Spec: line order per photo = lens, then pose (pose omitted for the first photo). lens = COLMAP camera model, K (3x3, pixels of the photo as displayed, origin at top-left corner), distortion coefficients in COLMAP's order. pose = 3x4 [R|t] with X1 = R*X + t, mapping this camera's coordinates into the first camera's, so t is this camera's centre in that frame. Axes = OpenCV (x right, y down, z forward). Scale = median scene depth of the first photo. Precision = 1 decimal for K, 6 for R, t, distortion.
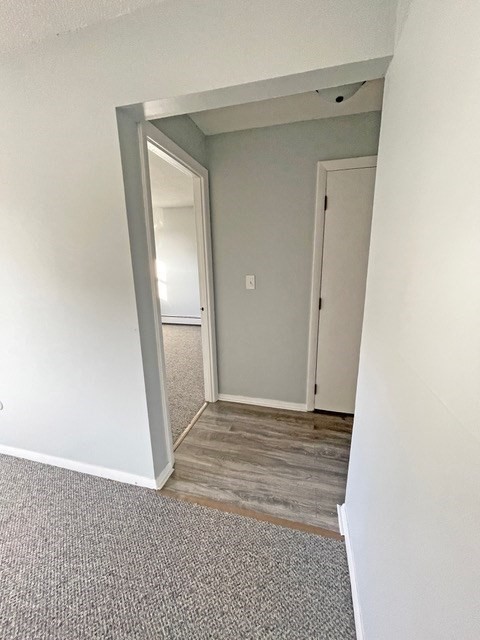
lens RADIAL K [[252.9, 0, 243.7], [0, 252.9, 324.1], [0, 0, 1]] dist [-0.009298, -0.000179]
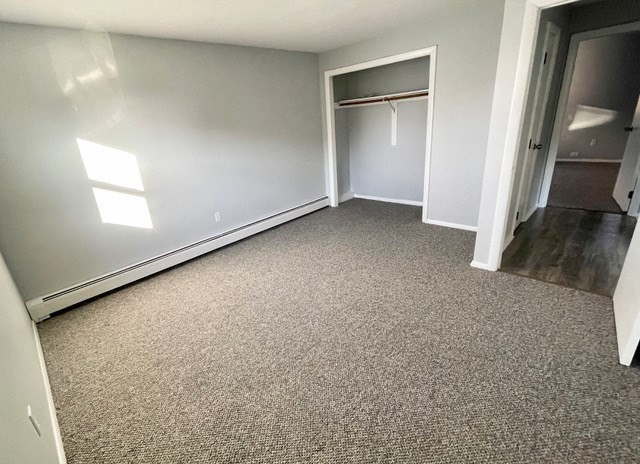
lens RADIAL K [[280.7, 0, 295.0], [0, 280.7, 225.6], [0, 0, 1]] dist [-0.000051, -0.000492]
pose [[0.541392, -0.317834, 0.778380, -1.472548], [0.294168, 0.938886, 0.178768, -0.279619], [-0.787629, 0.132191, 0.601802, 1.078268]]
